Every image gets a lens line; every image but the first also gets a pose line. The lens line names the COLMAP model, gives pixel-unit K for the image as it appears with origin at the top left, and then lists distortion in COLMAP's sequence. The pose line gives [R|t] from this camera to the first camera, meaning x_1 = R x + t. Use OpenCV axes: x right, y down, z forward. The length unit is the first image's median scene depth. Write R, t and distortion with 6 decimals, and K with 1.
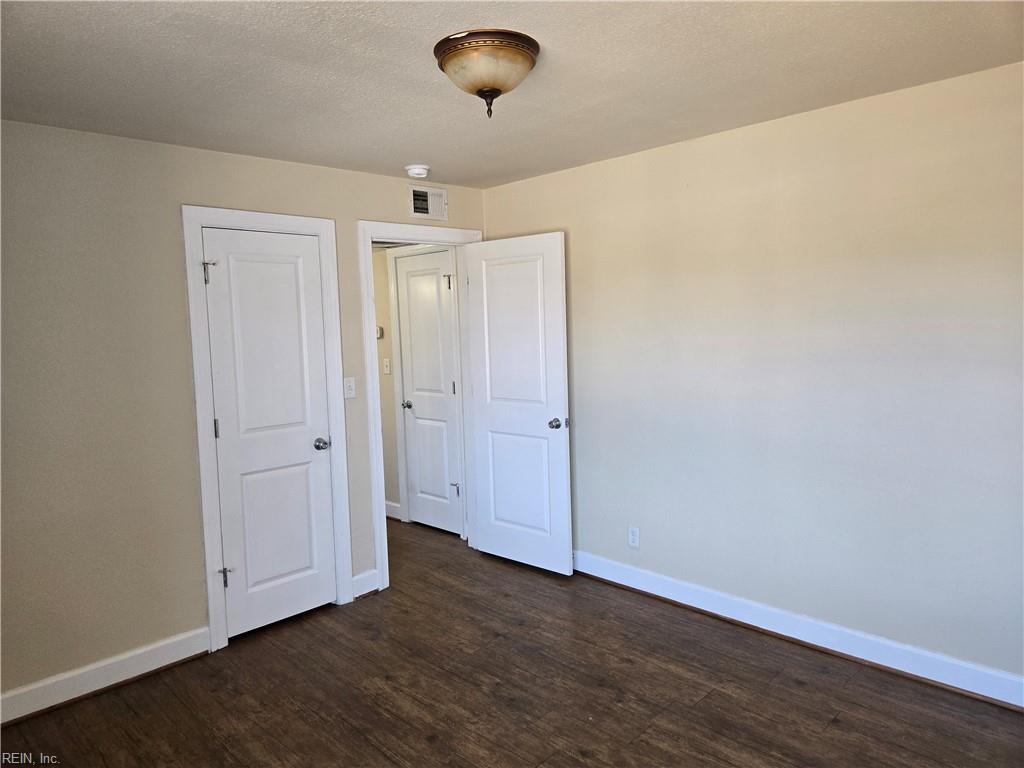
lens RADIAL K [[684.5, 0, 512.0], [0, 684.5, 379.3], [0, 0, 1]] dist [0.027278, -0.011843]
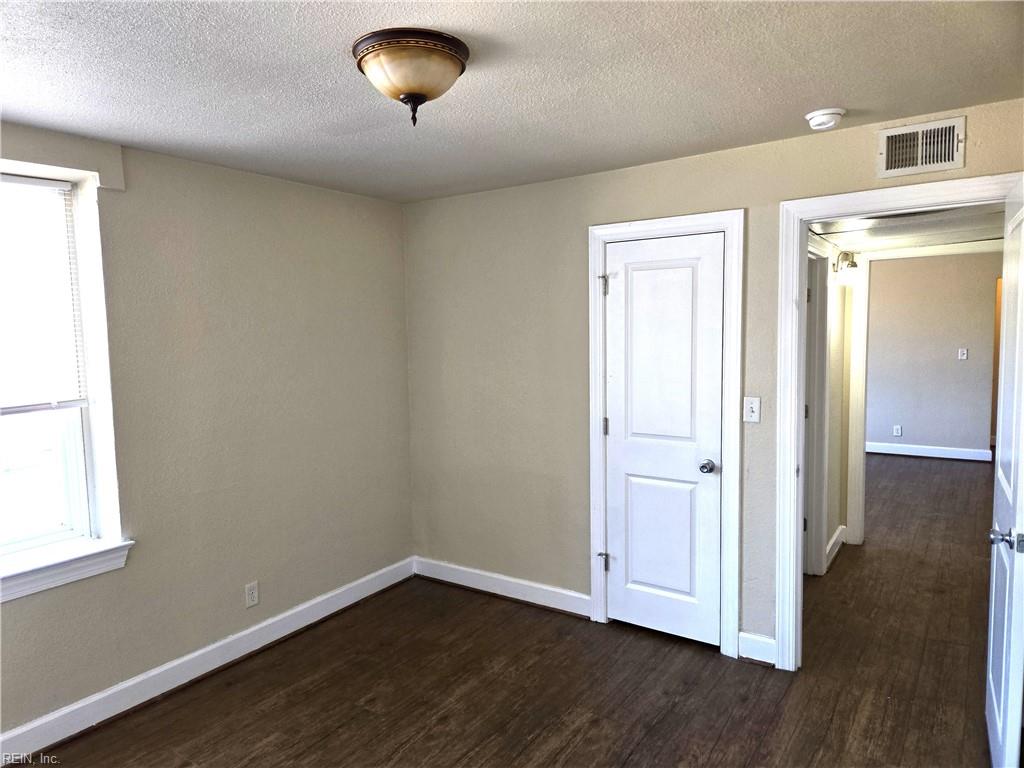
lens RADIAL K [[684.5, 0, 509.1], [0, 684.5, 390.6], [0, 0, 1]] dist [0.027278, -0.011843]
pose [[0.173484, 0.112947, -0.978339, 0.579150], [-0.074492, 0.992061, 0.101322, -0.080385], [0.982015, 0.055301, 0.180520, 0.618457]]
